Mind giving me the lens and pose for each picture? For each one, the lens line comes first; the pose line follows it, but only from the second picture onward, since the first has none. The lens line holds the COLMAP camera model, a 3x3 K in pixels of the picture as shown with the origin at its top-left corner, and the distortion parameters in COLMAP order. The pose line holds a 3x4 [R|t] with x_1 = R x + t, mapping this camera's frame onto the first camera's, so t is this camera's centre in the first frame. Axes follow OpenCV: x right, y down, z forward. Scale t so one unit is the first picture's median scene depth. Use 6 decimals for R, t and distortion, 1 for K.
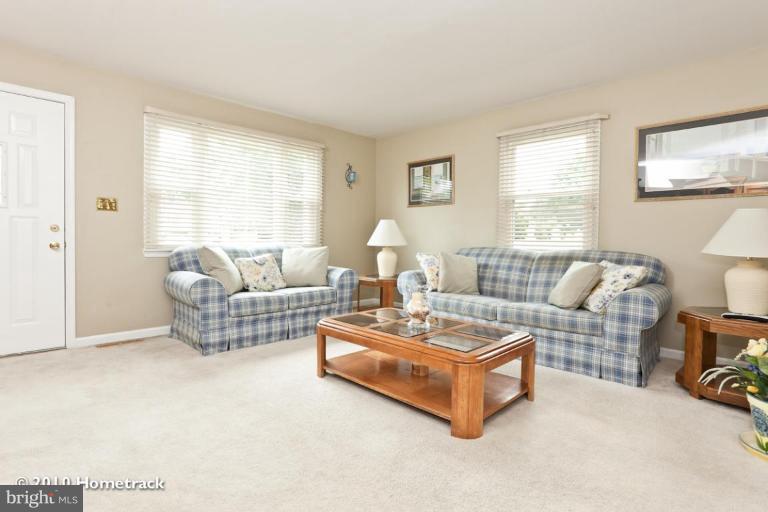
lens RADIAL K [[377.7, 0, 385.3], [0, 377.7, 242.5], [0, 0, 1]] dist [0.003417, 0.000270]
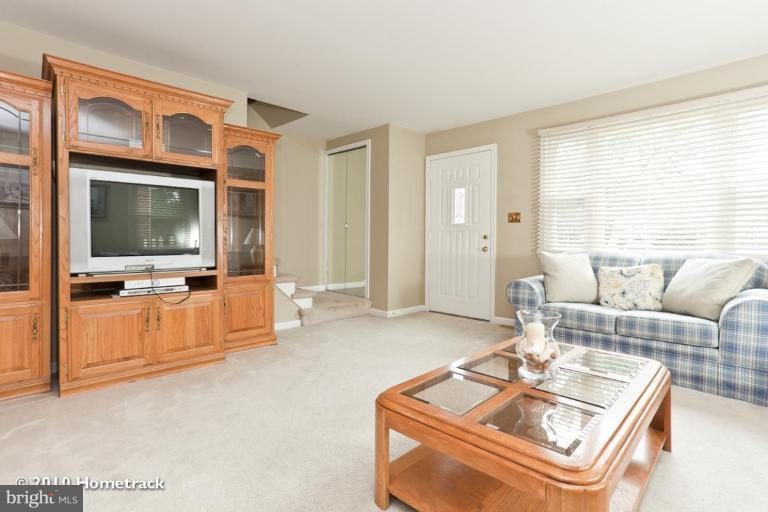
lens RADIAL K [[377.7, 0, 385.3], [0, 377.7, 242.5], [0, 0, 1]] dist [0.003417, 0.000270]
pose [[0.053279, -0.007399, -0.998552, 0.474752], [-0.016078, 0.999837, -0.008266, 0.000945], [0.998450, 0.016495, 0.053152, 0.451891]]
